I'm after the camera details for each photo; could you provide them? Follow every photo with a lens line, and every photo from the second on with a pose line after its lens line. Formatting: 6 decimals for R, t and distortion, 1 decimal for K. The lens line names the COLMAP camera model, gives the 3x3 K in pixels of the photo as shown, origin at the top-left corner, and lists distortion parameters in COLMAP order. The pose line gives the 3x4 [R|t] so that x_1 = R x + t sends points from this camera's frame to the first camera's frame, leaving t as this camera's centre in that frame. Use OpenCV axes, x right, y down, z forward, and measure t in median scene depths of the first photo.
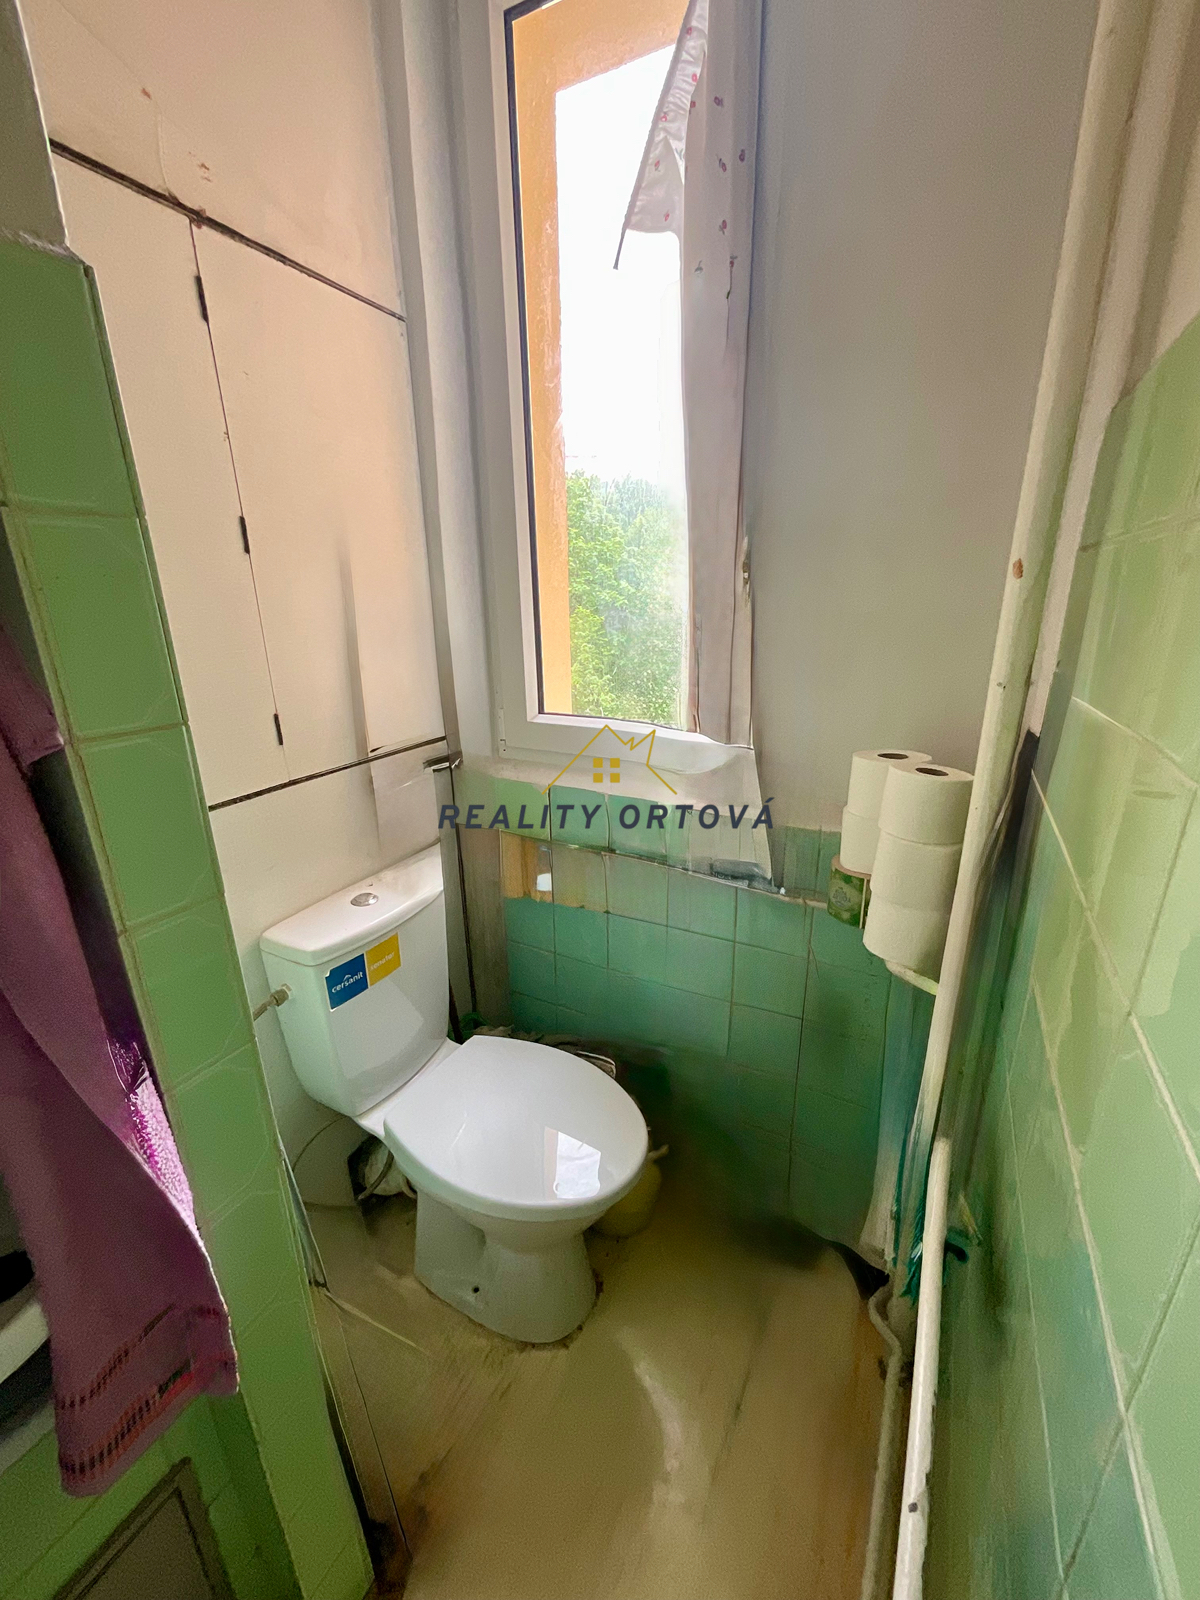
lens RADIAL K [[645.1, 0, 604.8], [0, 645.1, 804.3], [0, 0, 1]] dist [0.004609, 0.000290]
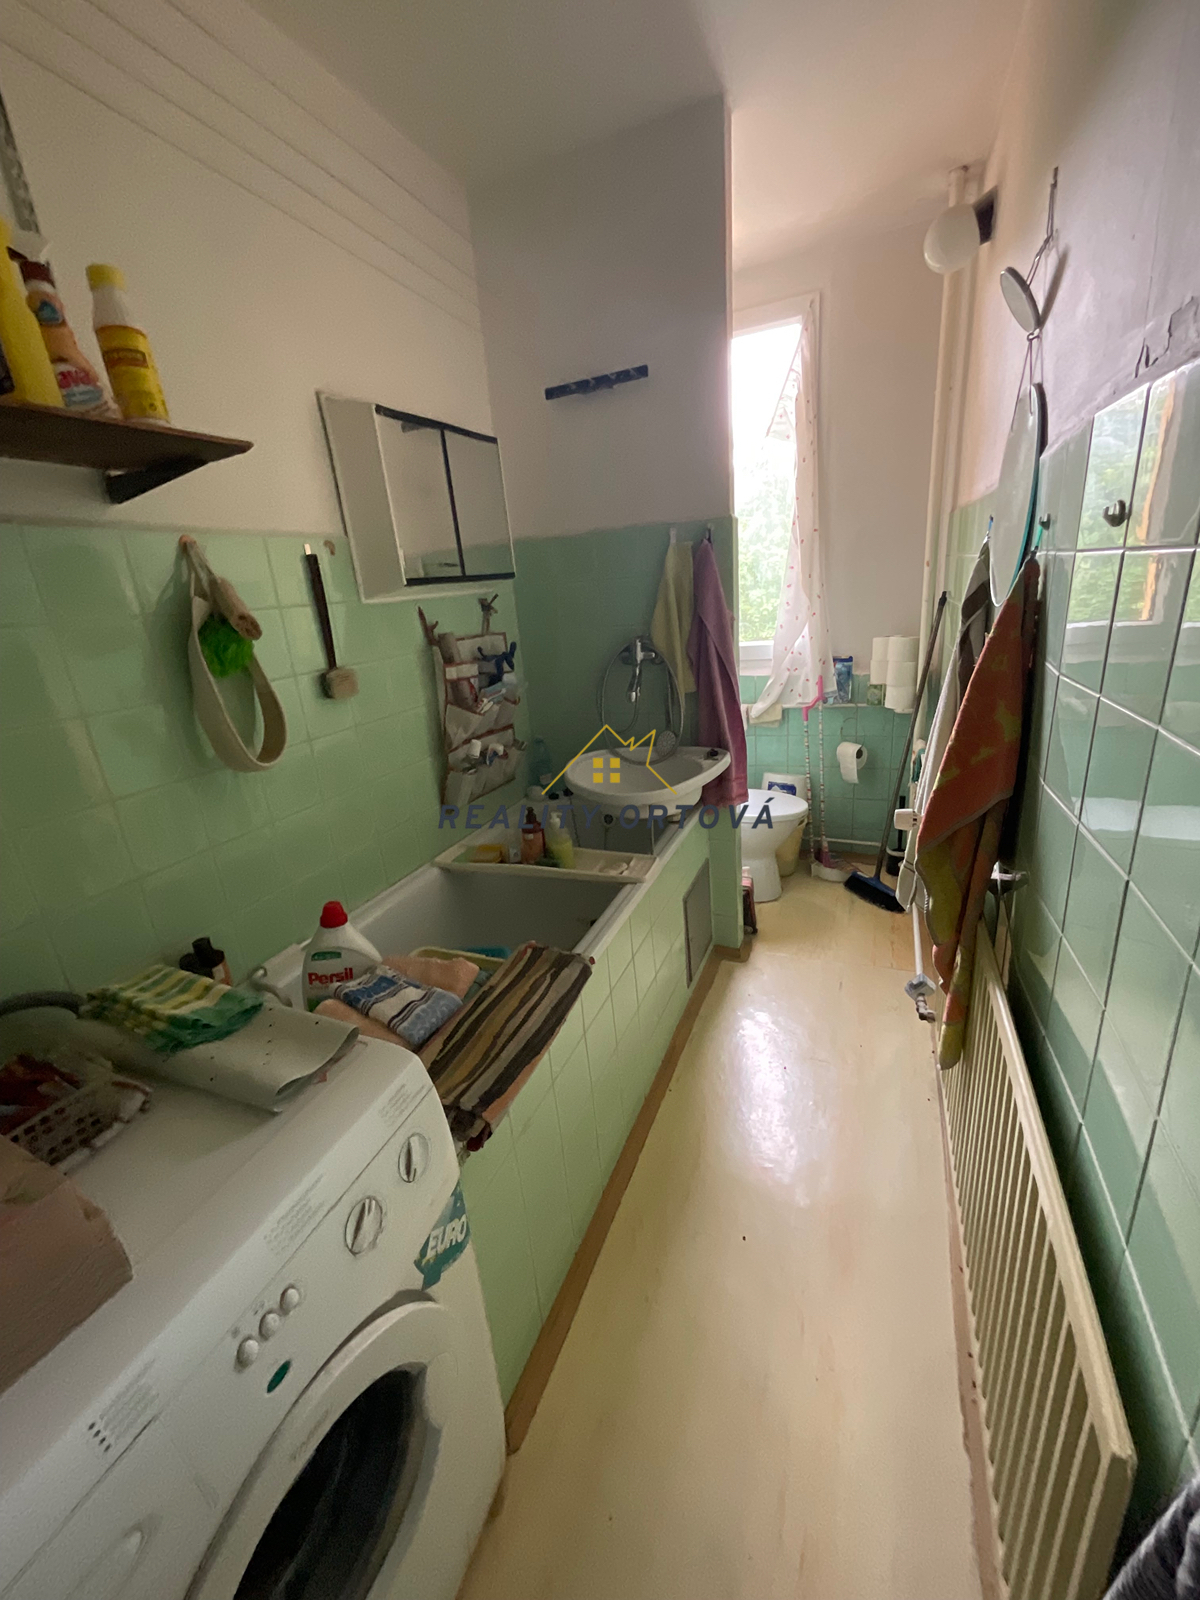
lens RADIAL K [[645.1, 0, 599.5], [0, 645.1, 800.1], [0, 0, 1]] dist [0.004609, 0.000290]
pose [[0.993318, -0.098249, 0.060552, -0.943813], [0.098227, 0.995158, 0.003352, 0.467692], [-0.060588, 0.002618, 0.998159, -1.537004]]
